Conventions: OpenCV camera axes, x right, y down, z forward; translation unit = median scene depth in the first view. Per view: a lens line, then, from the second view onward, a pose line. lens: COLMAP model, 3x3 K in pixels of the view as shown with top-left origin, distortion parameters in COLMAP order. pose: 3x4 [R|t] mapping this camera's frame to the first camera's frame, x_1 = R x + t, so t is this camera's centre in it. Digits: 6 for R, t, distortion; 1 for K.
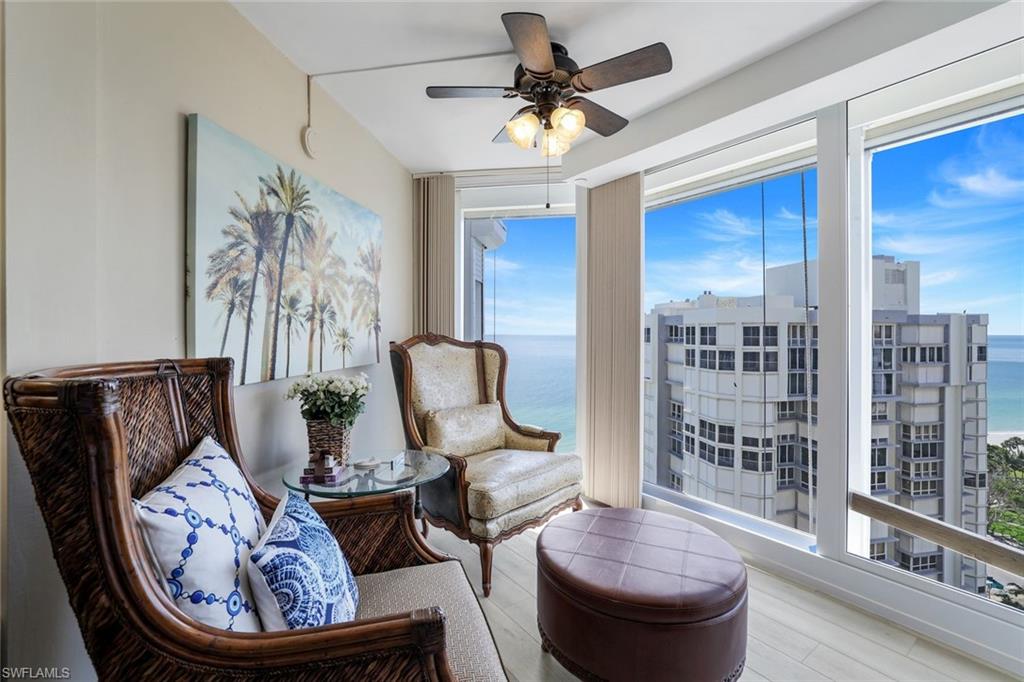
lens RADIAL K [[446.4, 0, 499.5], [0, 446.4, 335.1], [0, 0, 1]] dist [-0.046719, 0.018291]
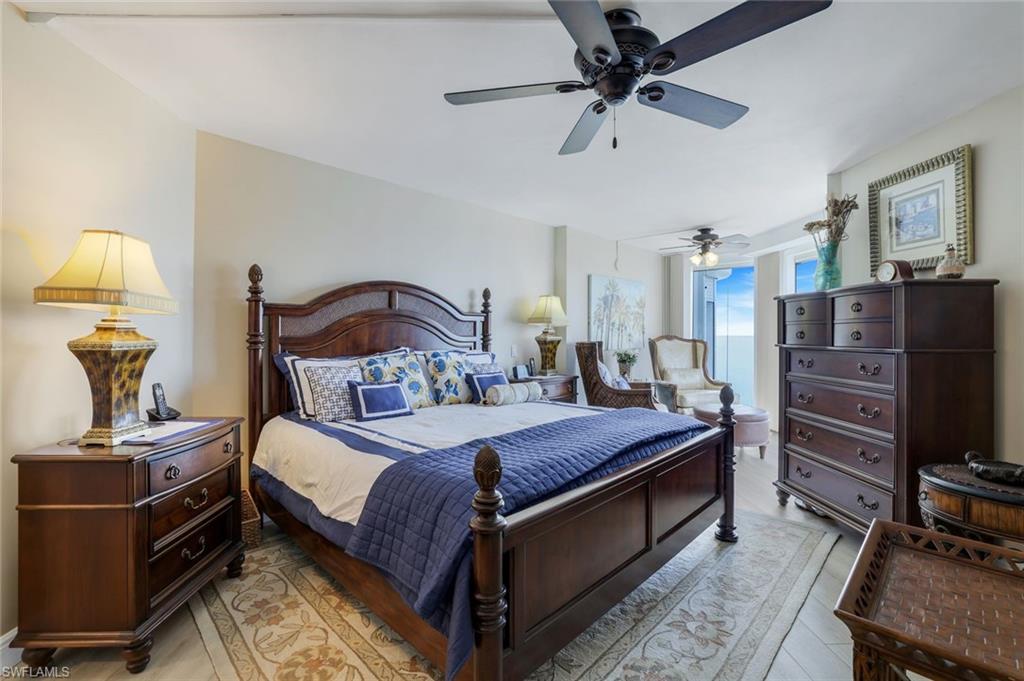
lens RADIAL K [[446.4, 0, 499.5], [0, 446.4, 334.6], [0, 0, 1]] dist [-0.046719, 0.018291]
pose [[0.827382, 0.003611, -0.561627, 0.445546], [-0.005098, 0.999986, -0.001080, 0.001523], [0.561616, 0.003757, 0.827390, -1.469111]]
